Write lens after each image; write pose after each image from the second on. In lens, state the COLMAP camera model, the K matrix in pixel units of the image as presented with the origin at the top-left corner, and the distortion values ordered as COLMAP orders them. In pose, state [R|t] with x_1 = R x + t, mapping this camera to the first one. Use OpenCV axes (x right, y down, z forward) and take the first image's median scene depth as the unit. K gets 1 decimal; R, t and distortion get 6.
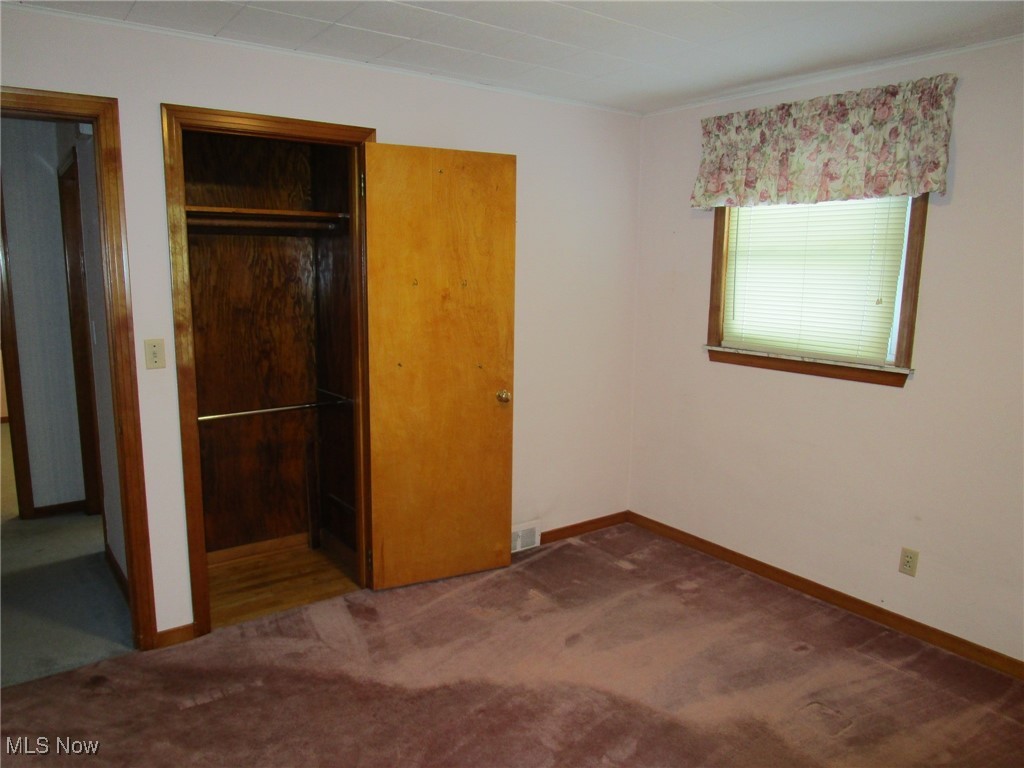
lens RADIAL K [[734.3, 0, 509.7], [0, 734.3, 383.1], [0, 0, 1]] dist [-0.022433, 0.011365]
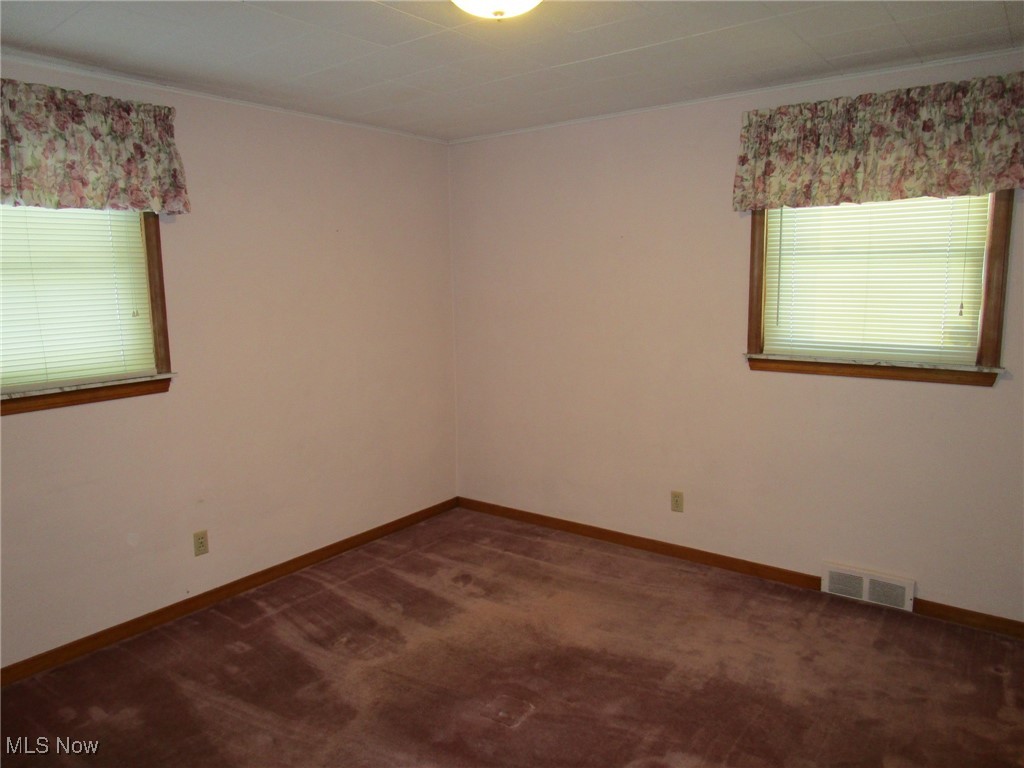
lens RADIAL K [[734.3, 0, 510.6], [0, 734.3, 383.6], [0, 0, 1]] dist [-0.022433, 0.011365]
pose [[-0.304003, -0.142379, 0.941971, -0.613545], [0.172749, 0.964139, 0.201481, -0.132502], [-0.936878, 0.223975, -0.268505, 0.807974]]
